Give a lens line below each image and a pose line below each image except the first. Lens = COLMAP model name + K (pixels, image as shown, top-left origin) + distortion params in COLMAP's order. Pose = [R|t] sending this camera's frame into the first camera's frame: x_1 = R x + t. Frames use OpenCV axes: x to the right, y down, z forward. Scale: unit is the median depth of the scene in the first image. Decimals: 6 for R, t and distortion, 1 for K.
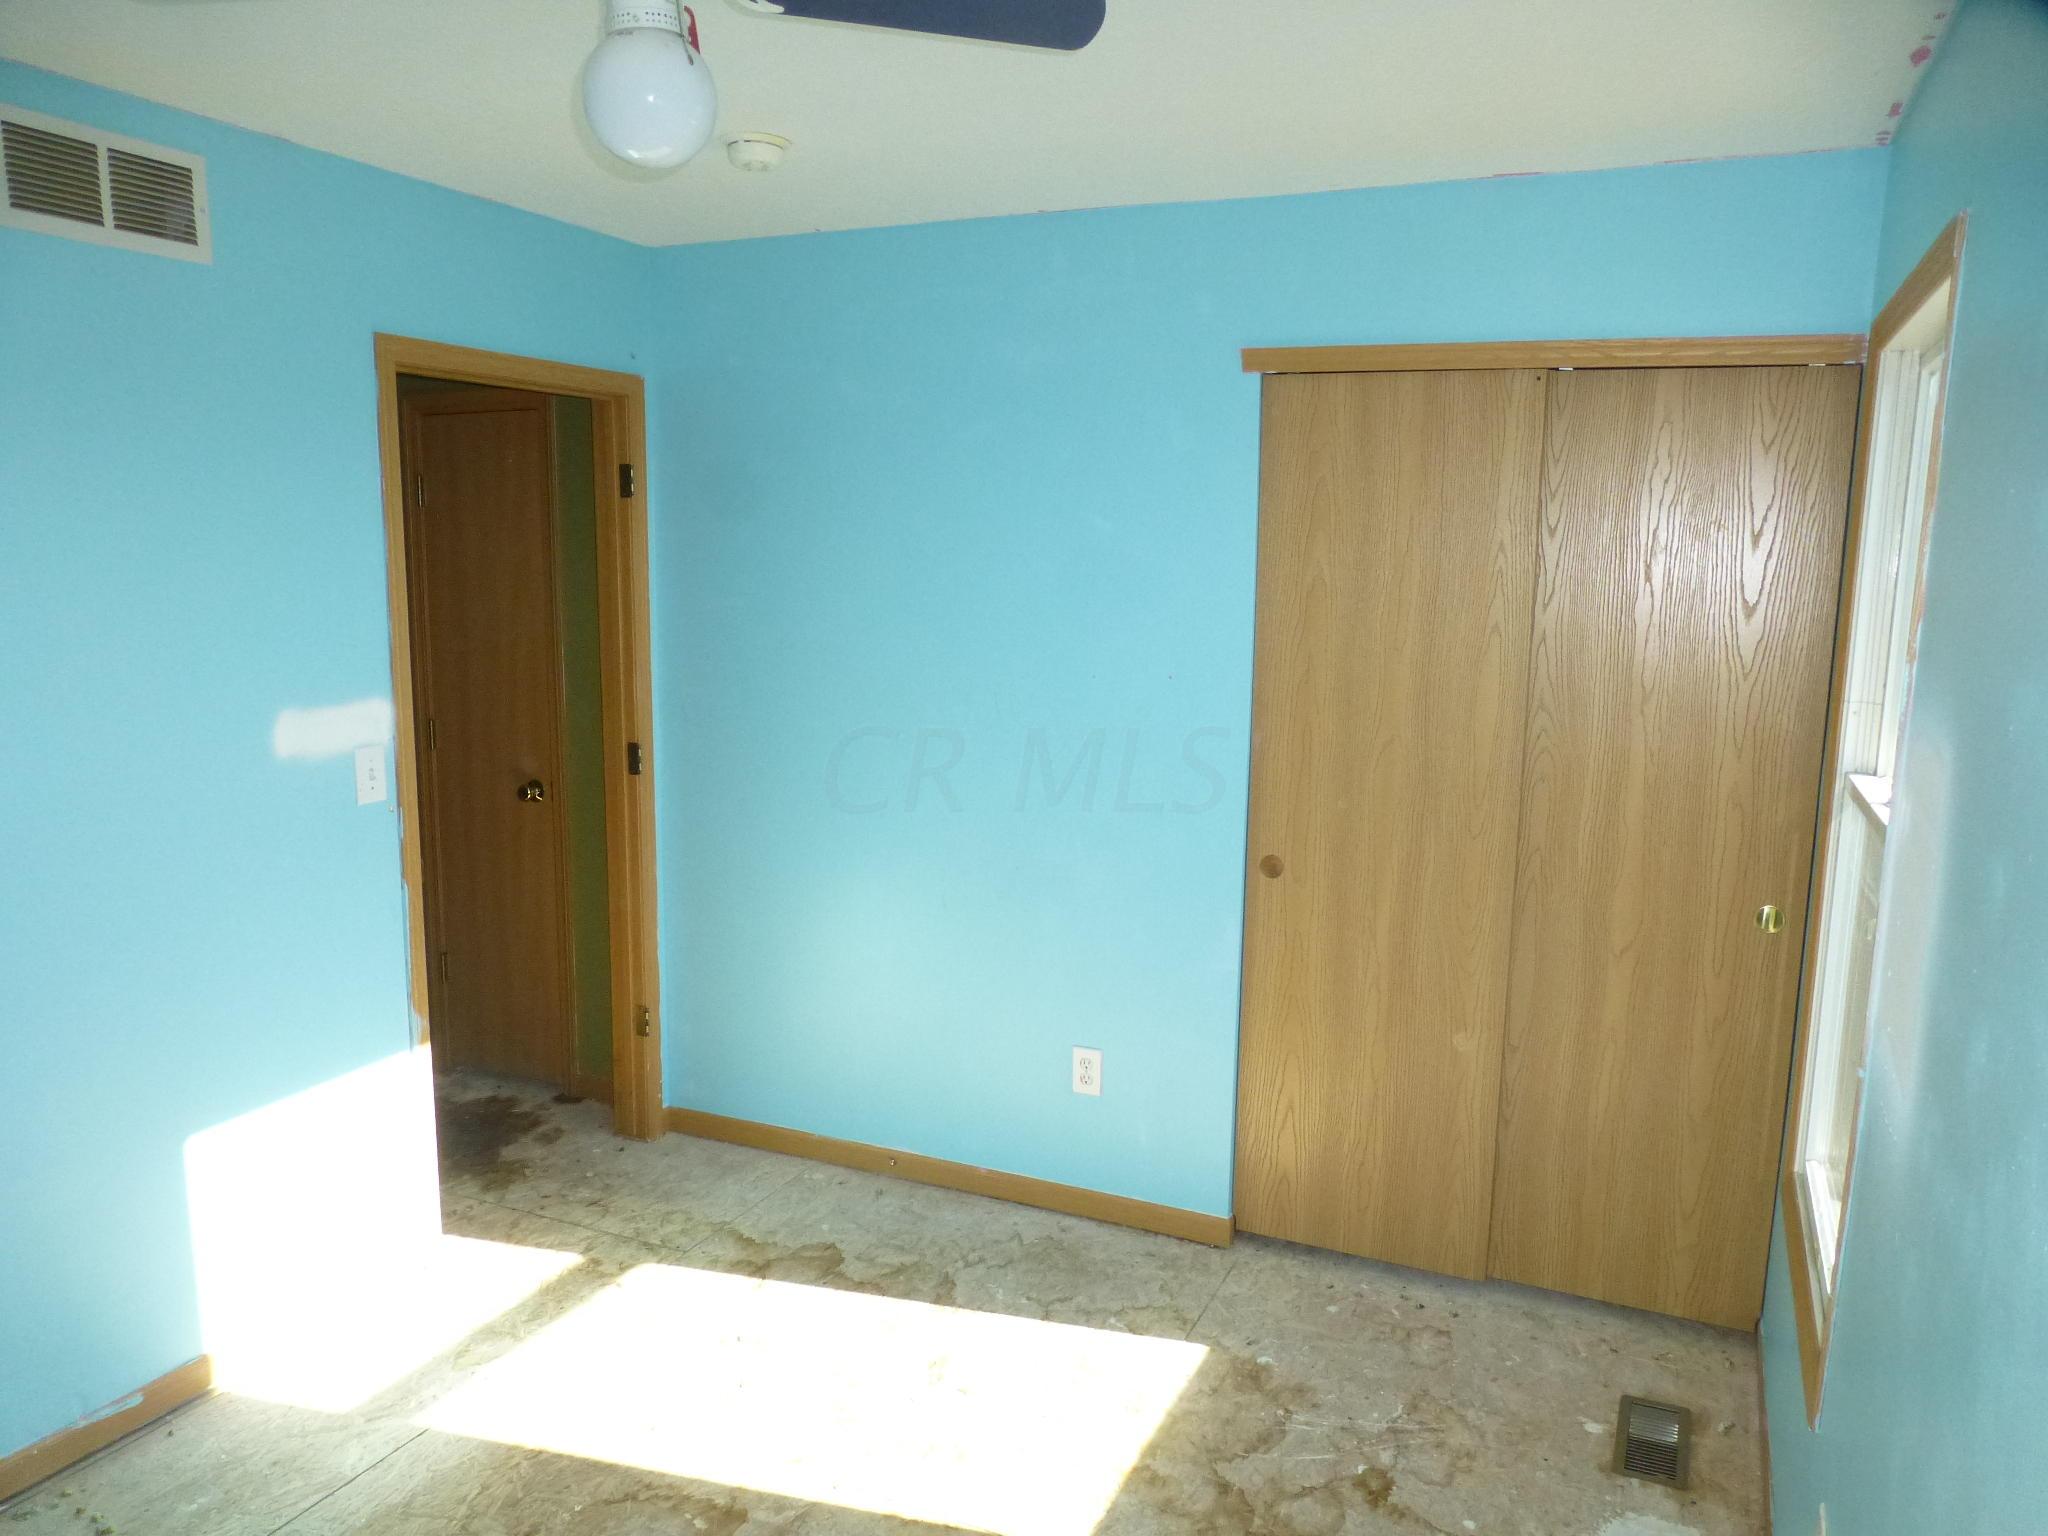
lens RADIAL K [[1523.5, 0, 1020.6], [0, 1523.5, 769.5], [0, 0, 1]] dist [0.025904, -0.044021]
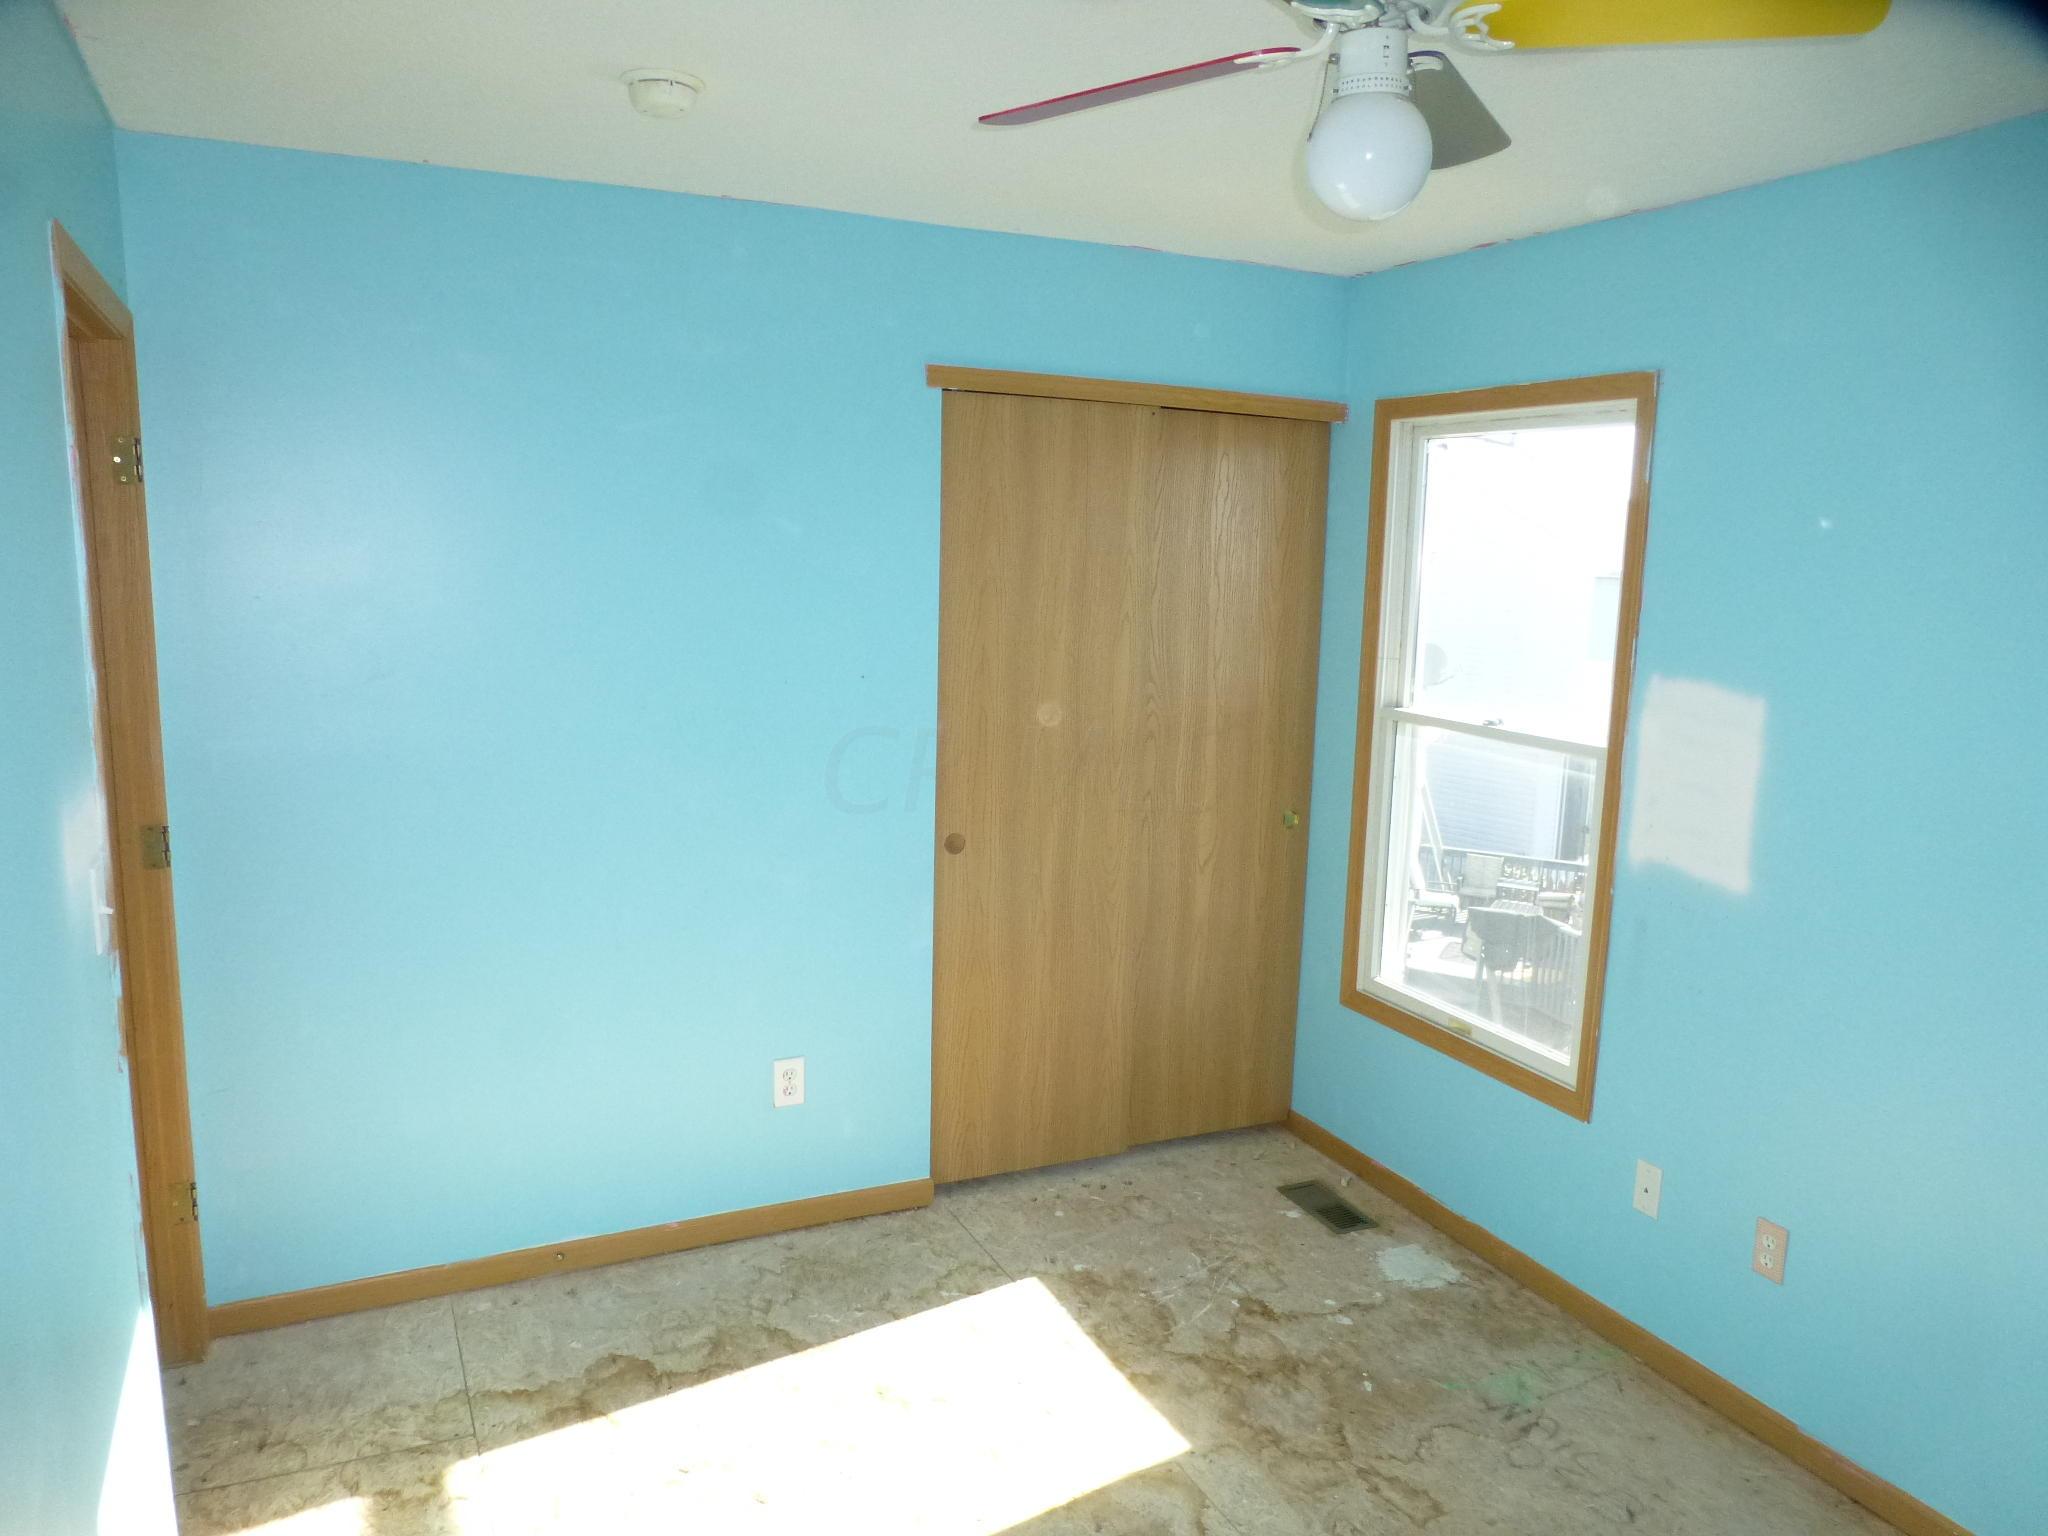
lens RADIAL K [[1523.5, 0, 1027.0], [0, 1523.5, 768.9], [0, 0, 1]] dist [0.025904, -0.044021]
pose [[0.639448, -0.117435, 0.759813, -0.636726], [0.105423, 0.992324, 0.064648, -0.054924], [-0.761572, 0.038763, 0.646920, 0.261486]]
